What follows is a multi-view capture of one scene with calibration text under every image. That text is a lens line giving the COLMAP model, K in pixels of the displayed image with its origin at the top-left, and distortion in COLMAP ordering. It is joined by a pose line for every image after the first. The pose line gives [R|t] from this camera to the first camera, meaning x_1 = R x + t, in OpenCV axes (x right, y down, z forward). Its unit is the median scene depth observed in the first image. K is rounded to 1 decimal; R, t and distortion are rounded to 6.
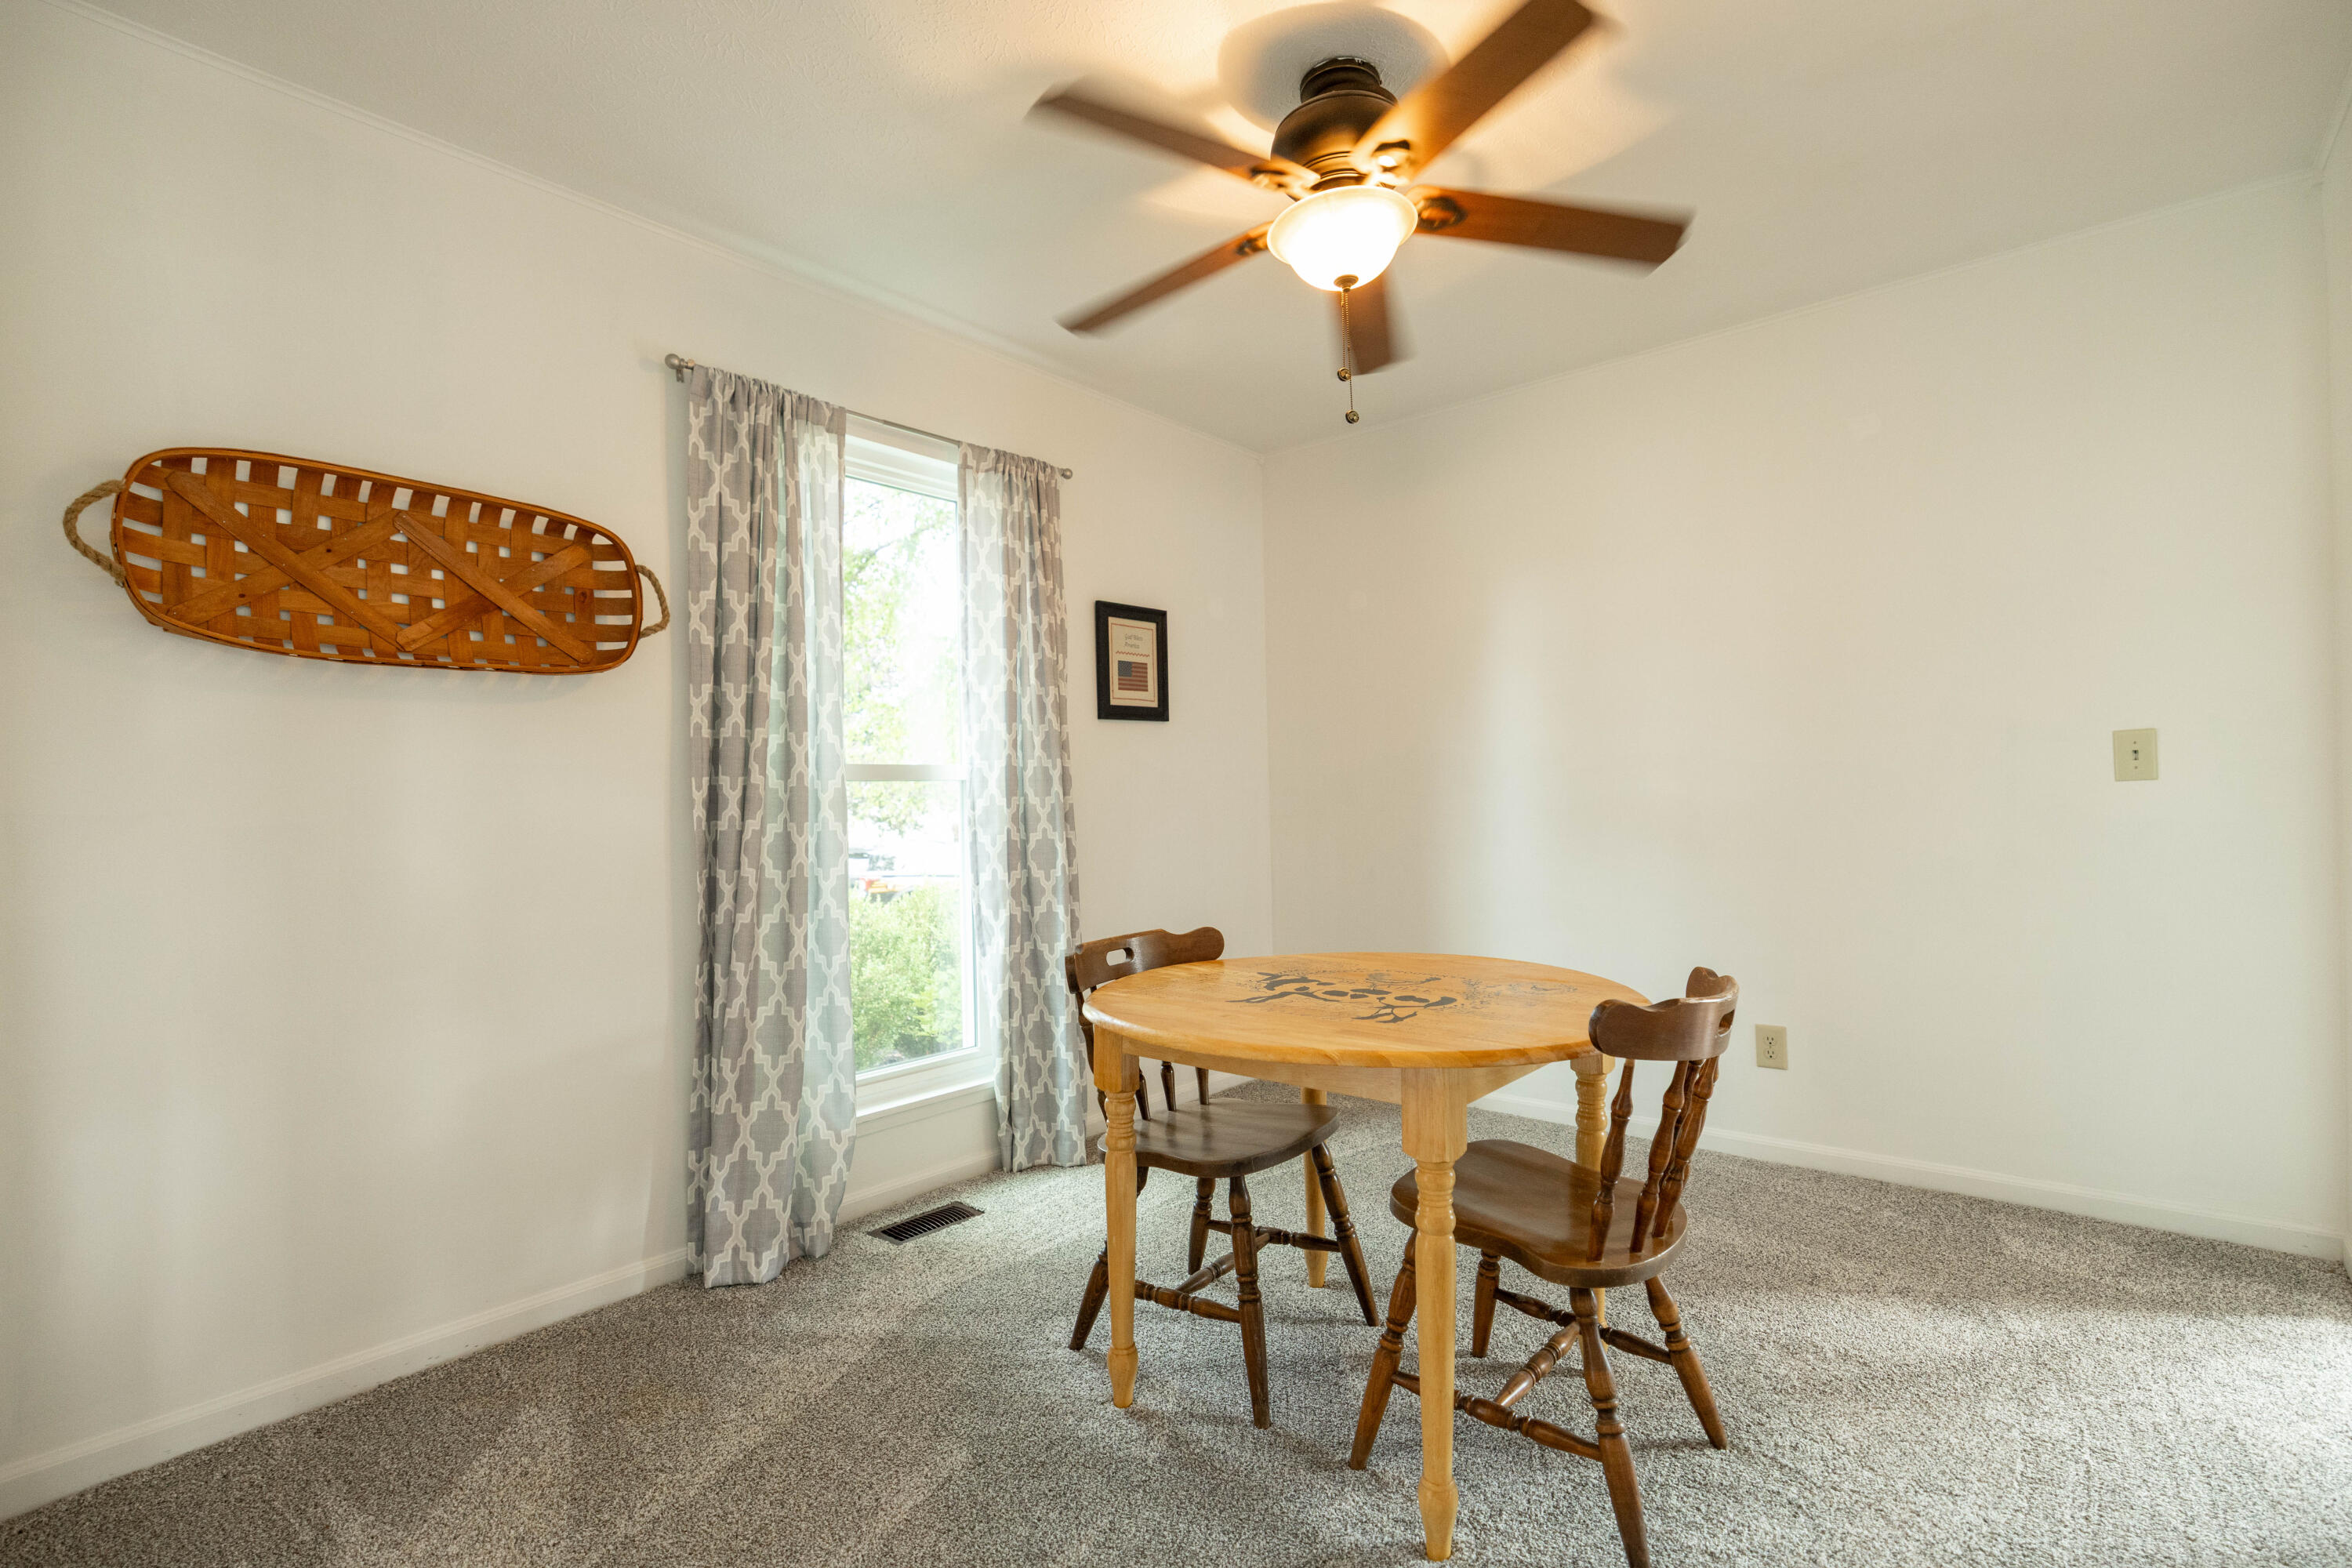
lens RADIAL K [[1103.3, 0, 1176.2], [0, 1103.3, 791.9], [0, 0, 1]] dist [0.007092, 0.000121]
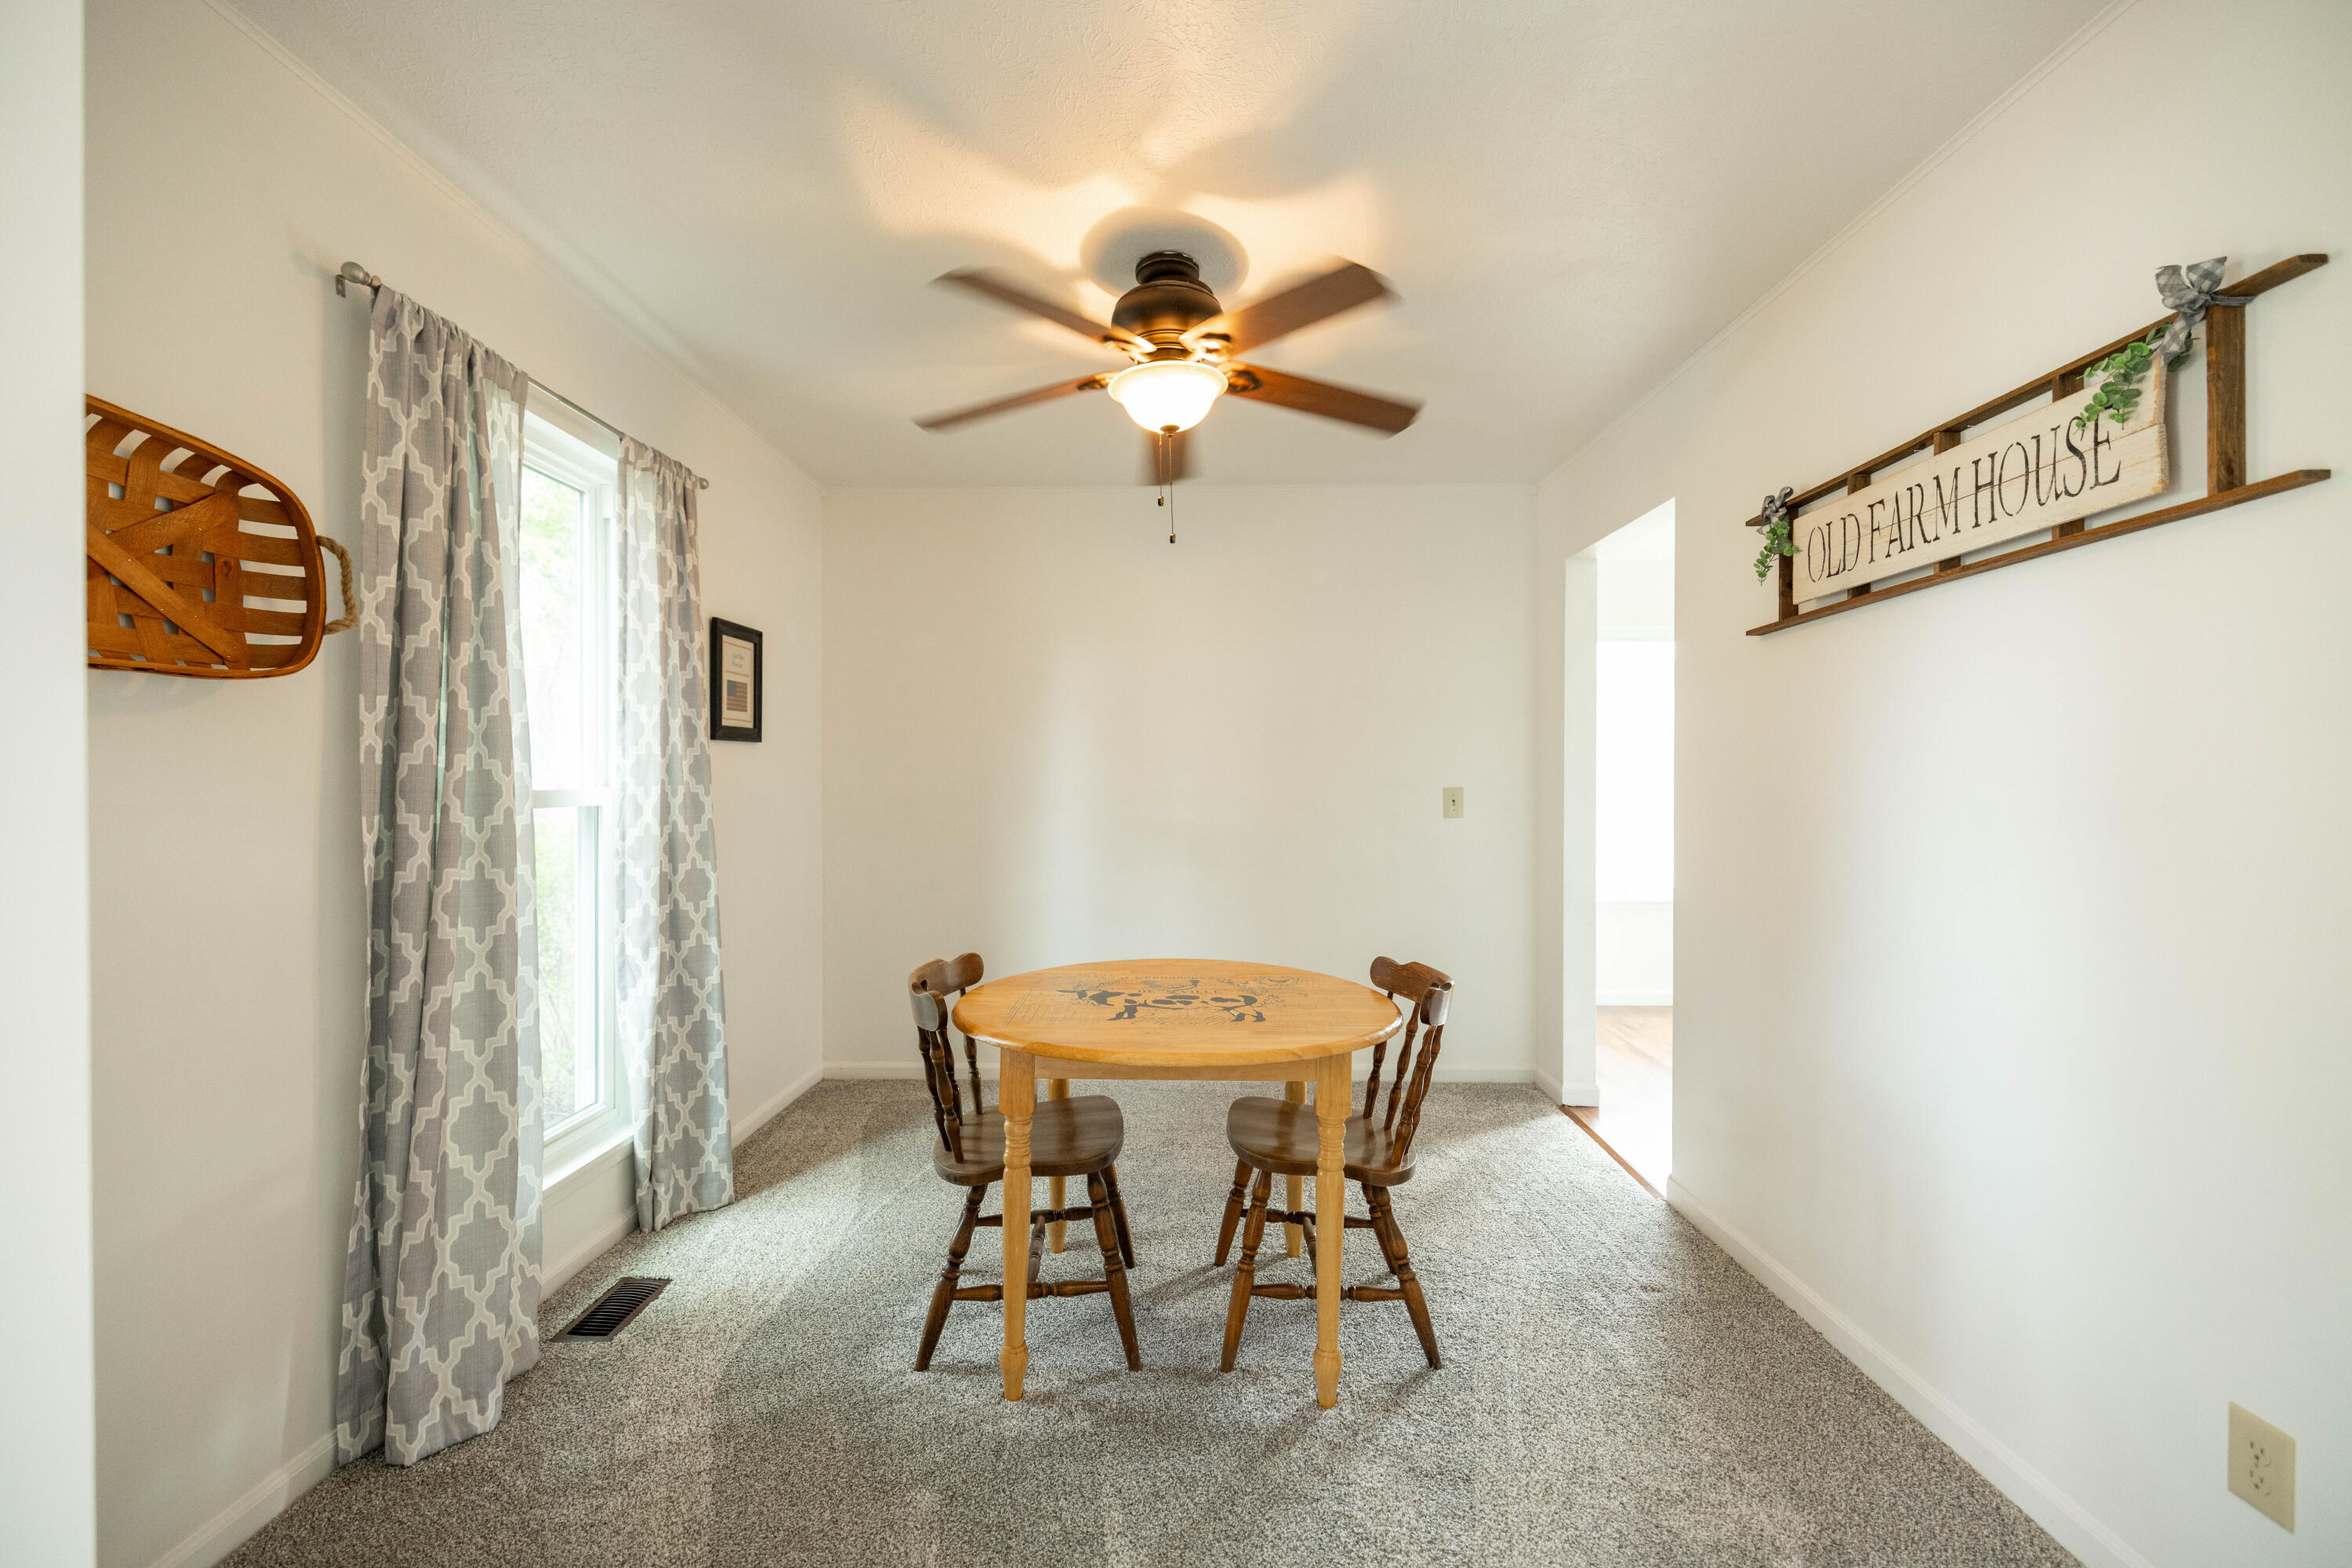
lens RADIAL K [[986.8, 0, 1173.7], [0, 986.8, 789.5], [0, 0, 1]] dist [0.001394, -0.000169]
pose [[0.788624, 0.014851, 0.614697, -0.383652], [-0.015071, 0.999875, -0.004821, -0.033422], [-0.614691, -0.005462, 0.788749, 0.098659]]
